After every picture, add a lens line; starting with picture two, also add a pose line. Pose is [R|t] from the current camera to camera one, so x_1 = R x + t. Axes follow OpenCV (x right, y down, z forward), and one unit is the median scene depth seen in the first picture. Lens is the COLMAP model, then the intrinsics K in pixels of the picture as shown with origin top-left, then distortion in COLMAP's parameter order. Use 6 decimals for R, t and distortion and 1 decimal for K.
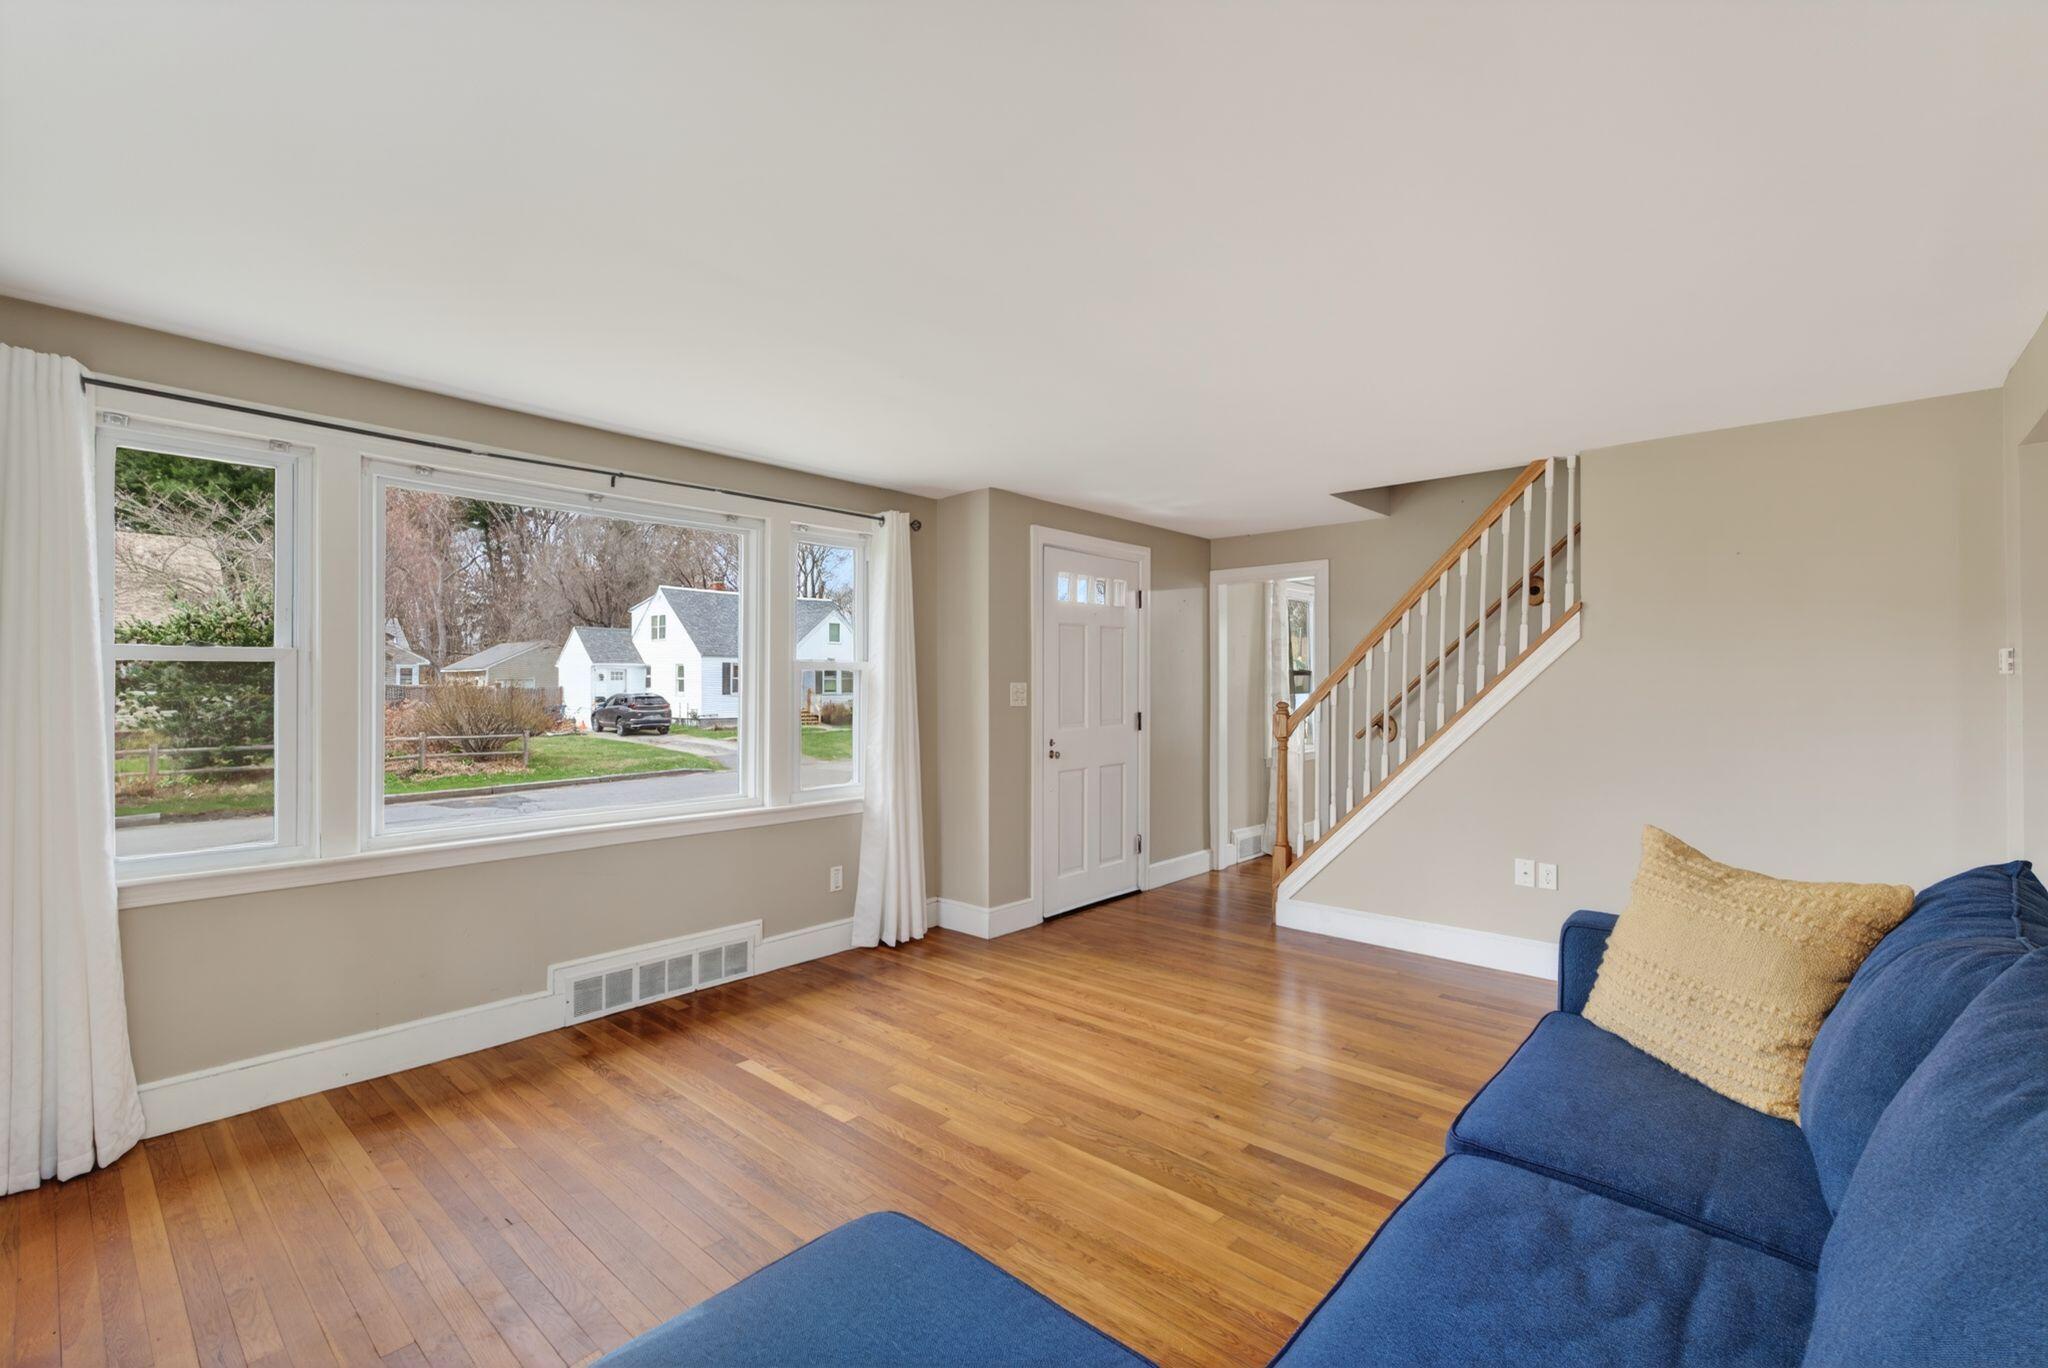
lens RADIAL K [[892.4, 0, 1021.6], [0, 892.4, 673.5], [0, 0, 1]] dist [0.011627, 0.000040]
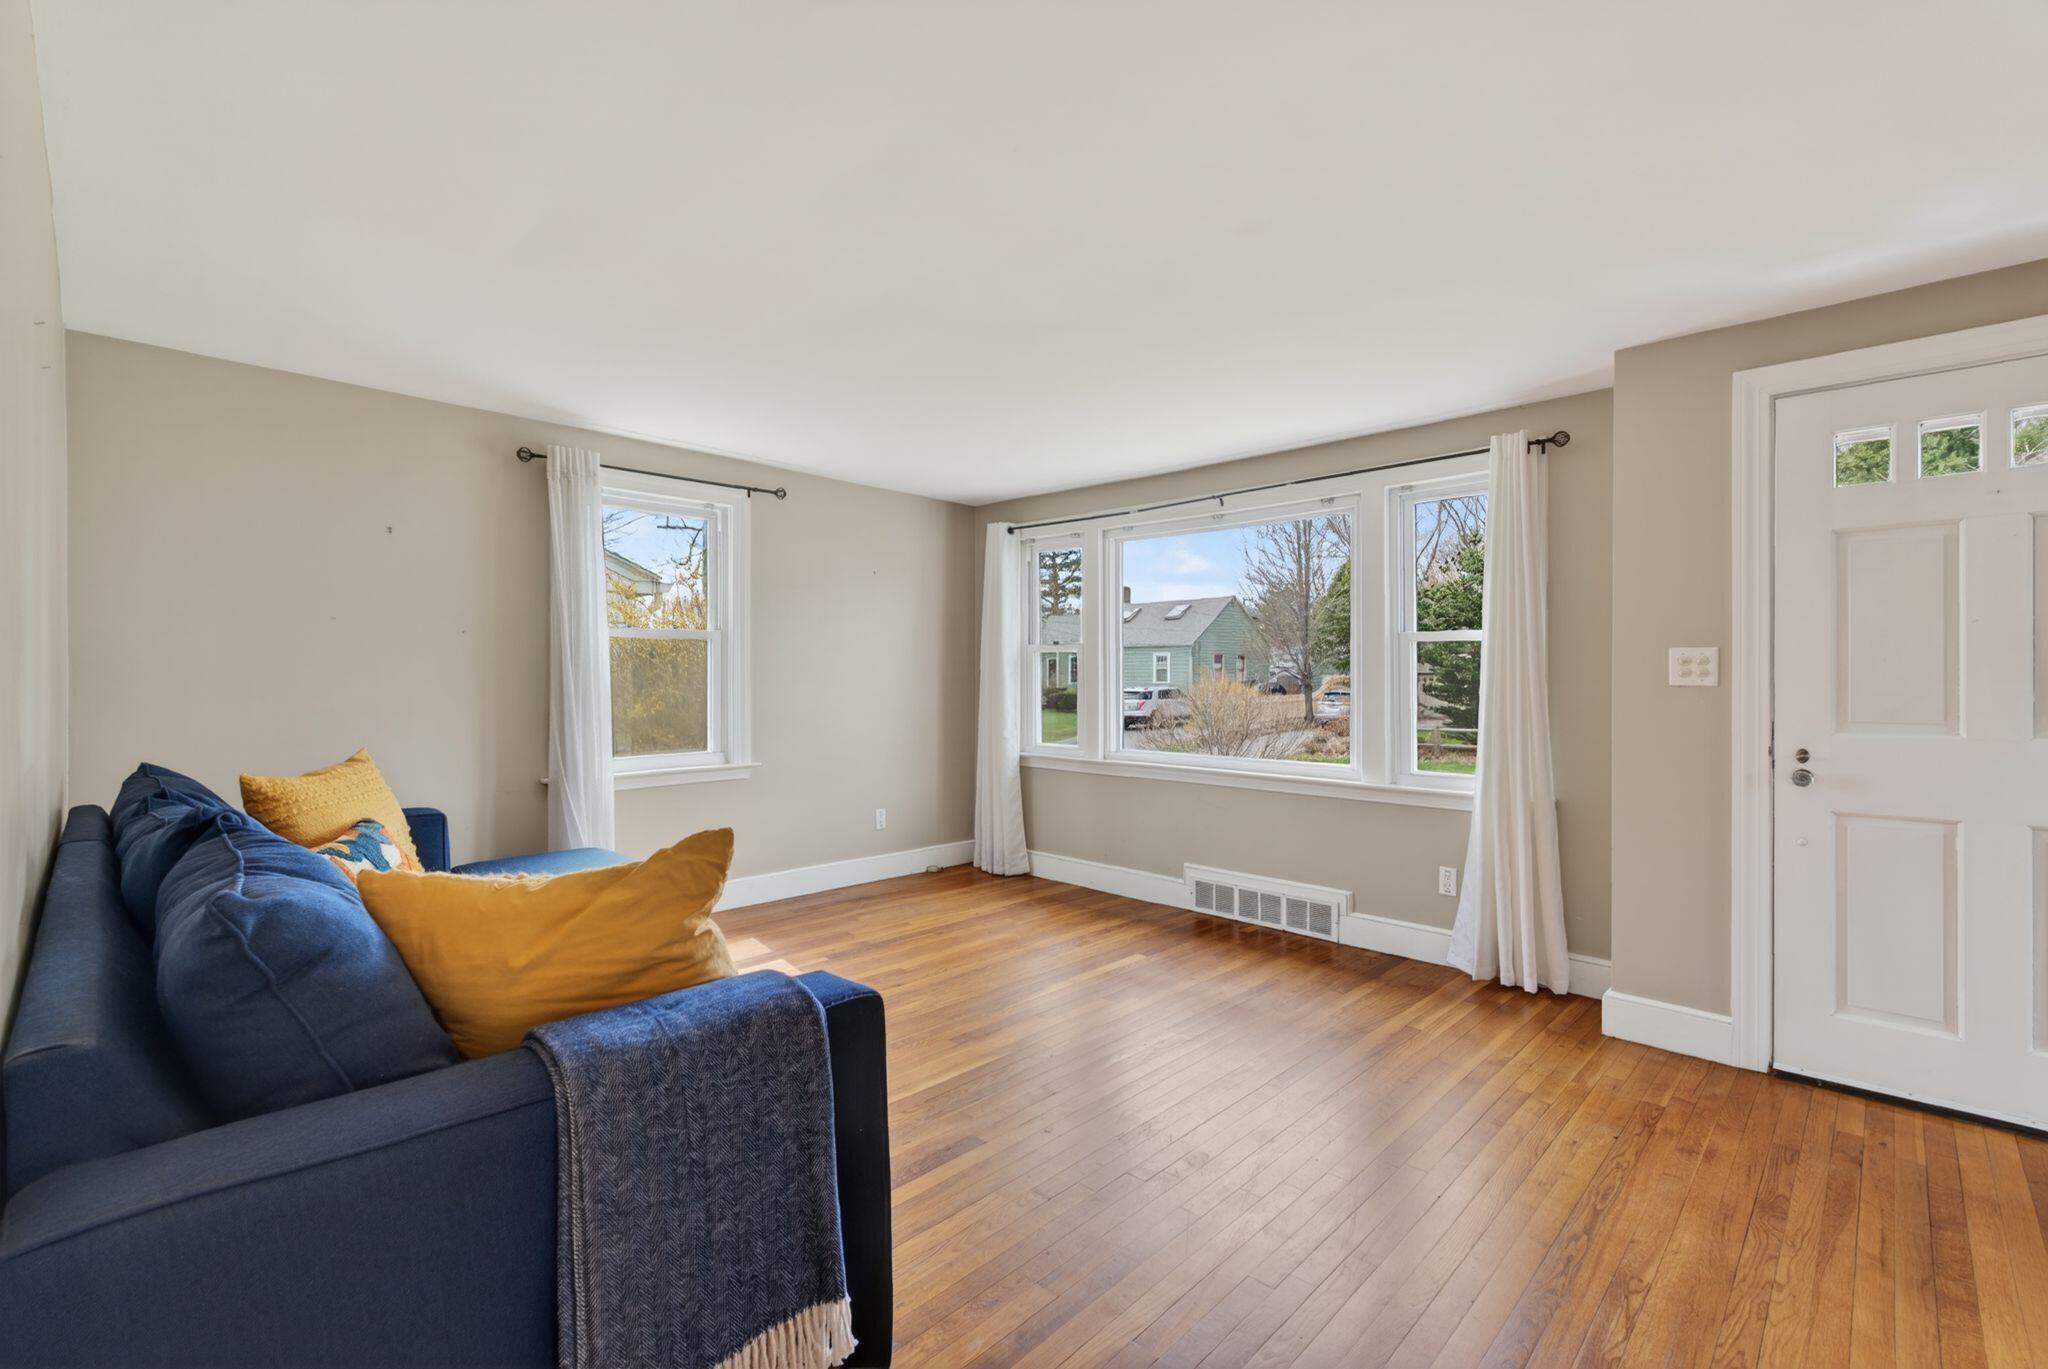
lens RADIAL K [[892.4, 0, 1021.6], [0, 892.4, 674.0], [0, 0, 1]] dist [0.011627, 0.000040]
pose [[-0.033825, -0.003232, -0.999423, 0.744230], [0.014069, 0.999894, -0.003709, 0.028666], [0.999329, -0.014186, -0.033775, 0.680184]]
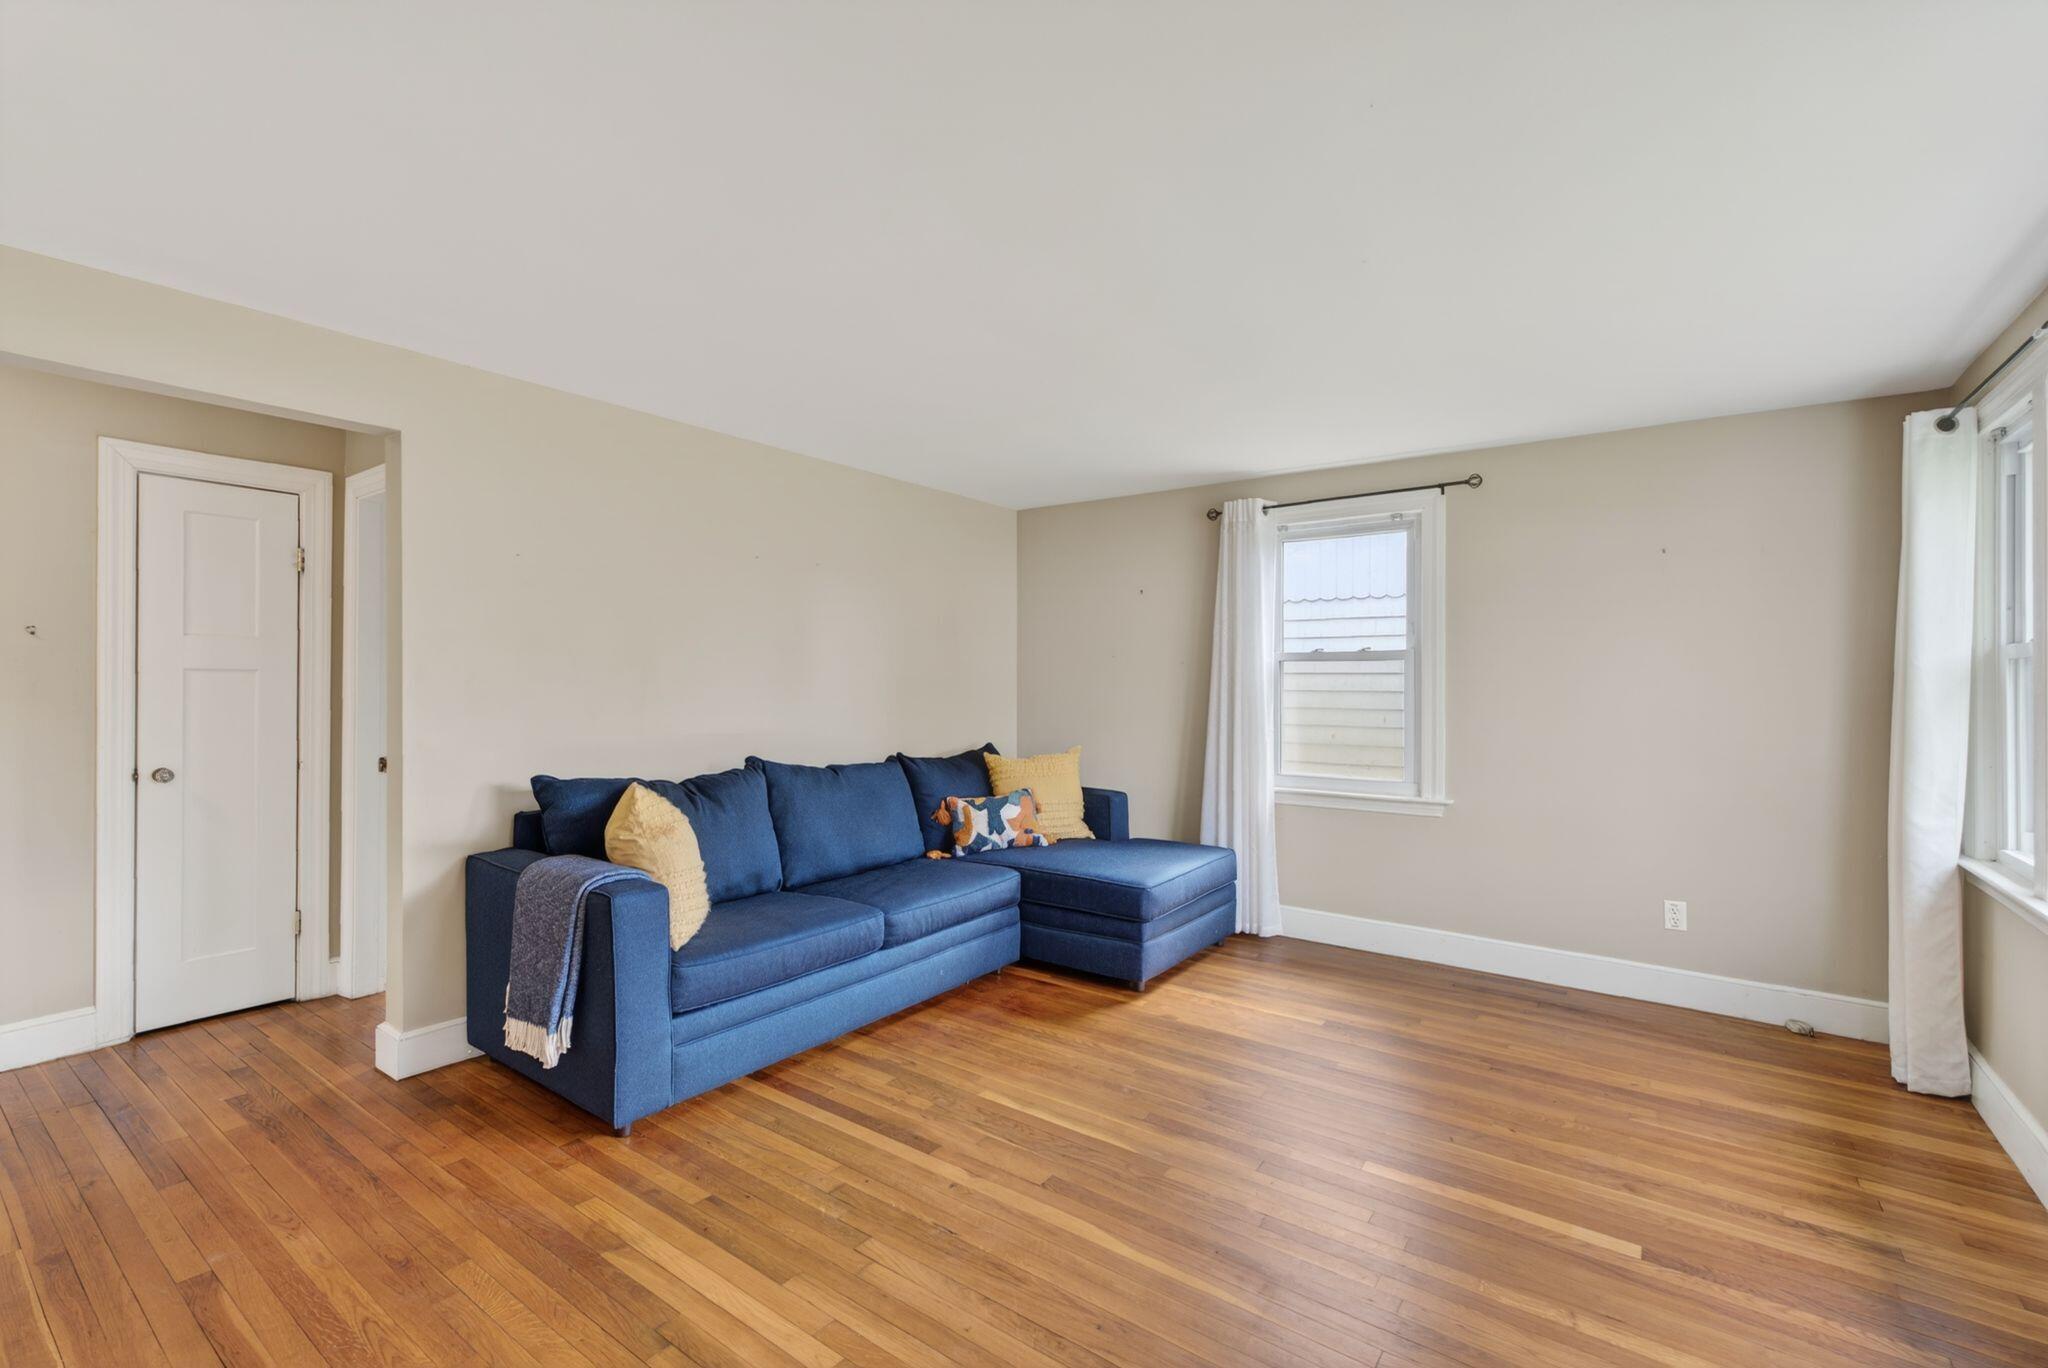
lens RADIAL K [[888.8, 0, 1030.9], [0, 888.8, 684.7], [0, 0, 1]] dist [0.001572, 0.000375]
pose [[-0.992642, -0.011291, -0.120562, 0.168900], [-0.009293, 0.999810, -0.017121, 0.026364], [0.120732, -0.015875, -0.992558, 1.235710]]
